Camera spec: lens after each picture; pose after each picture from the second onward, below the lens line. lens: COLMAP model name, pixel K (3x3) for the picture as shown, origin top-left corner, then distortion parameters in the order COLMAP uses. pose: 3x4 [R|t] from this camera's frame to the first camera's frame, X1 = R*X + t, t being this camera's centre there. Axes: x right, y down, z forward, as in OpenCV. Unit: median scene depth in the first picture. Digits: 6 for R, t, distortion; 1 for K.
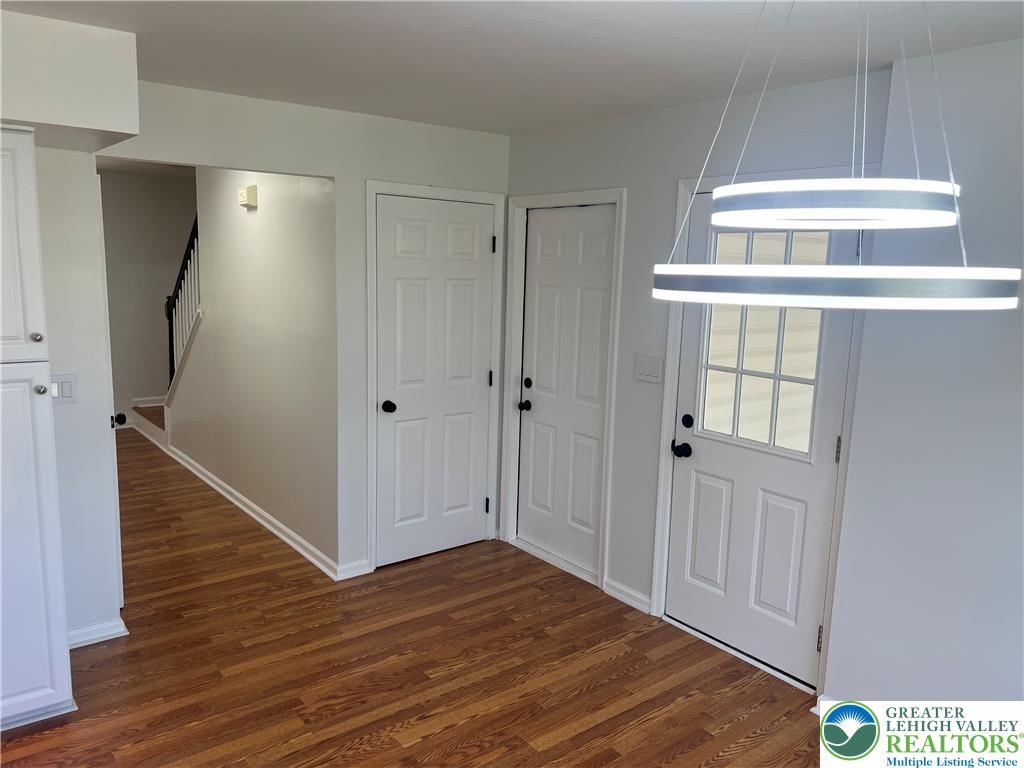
lens RADIAL K [[759.1, 0, 519.4], [0, 759.1, 377.4], [0, 0, 1]] dist [0.057861, -0.065210]
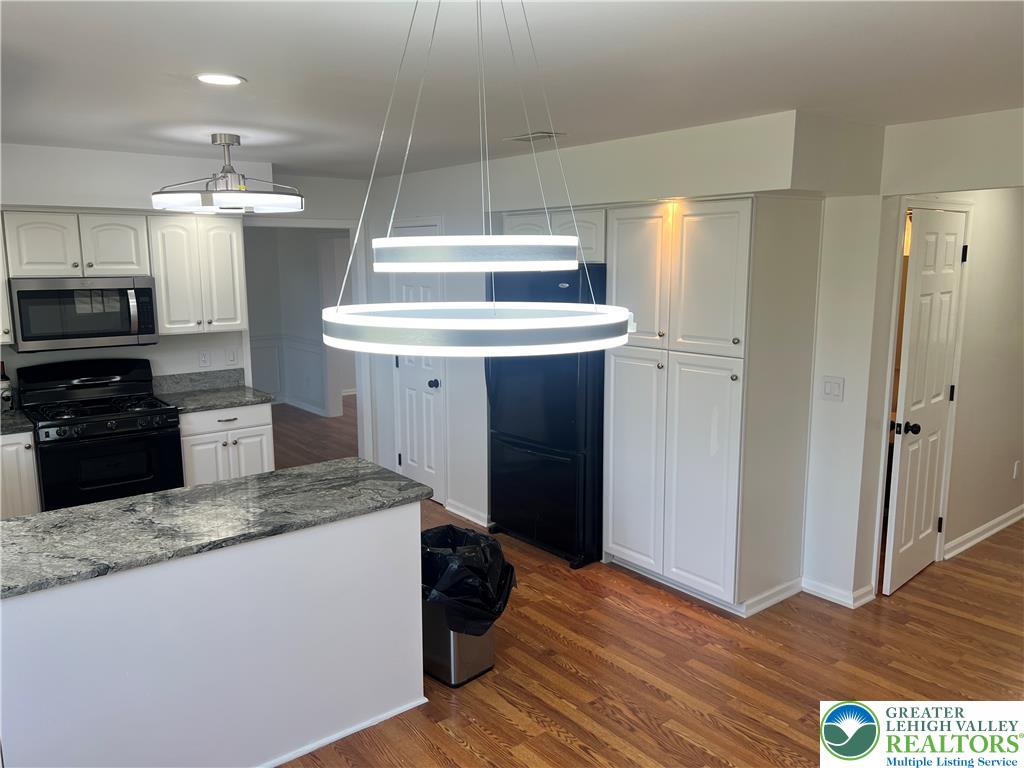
lens RADIAL K [[759.1, 0, 505.8], [0, 759.1, 381.7], [0, 0, 1]] dist [0.057861, -0.065210]
pose [[-0.000161, 0.127221, -0.991874, 0.540443], [-0.141714, 0.981861, 0.125960, -0.065112], [0.989908, 0.140582, 0.017871, 0.383575]]
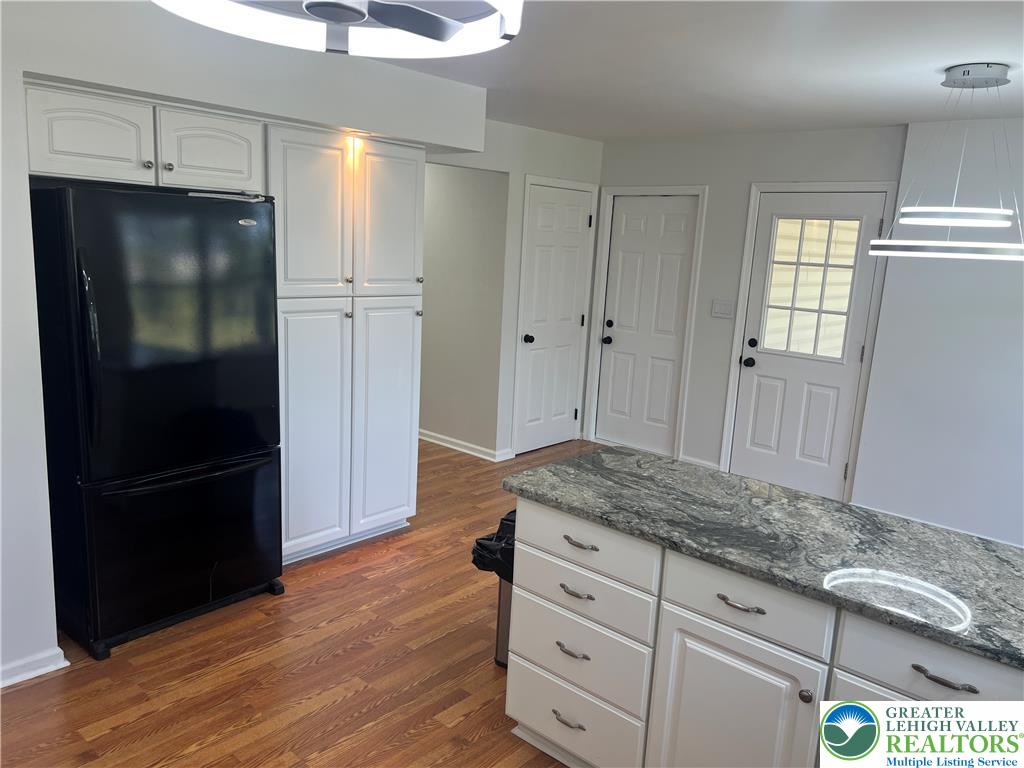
lens RADIAL K [[759.1, 0, 503.7], [0, 759.1, 376.0], [0, 0, 1]] dist [0.057861, -0.065210]
pose [[0.986988, -0.010383, 0.160456, -0.485324], [0.004467, 0.999298, 0.037190, 0.061081], [-0.160730, -0.035989, 0.986342, -0.400062]]
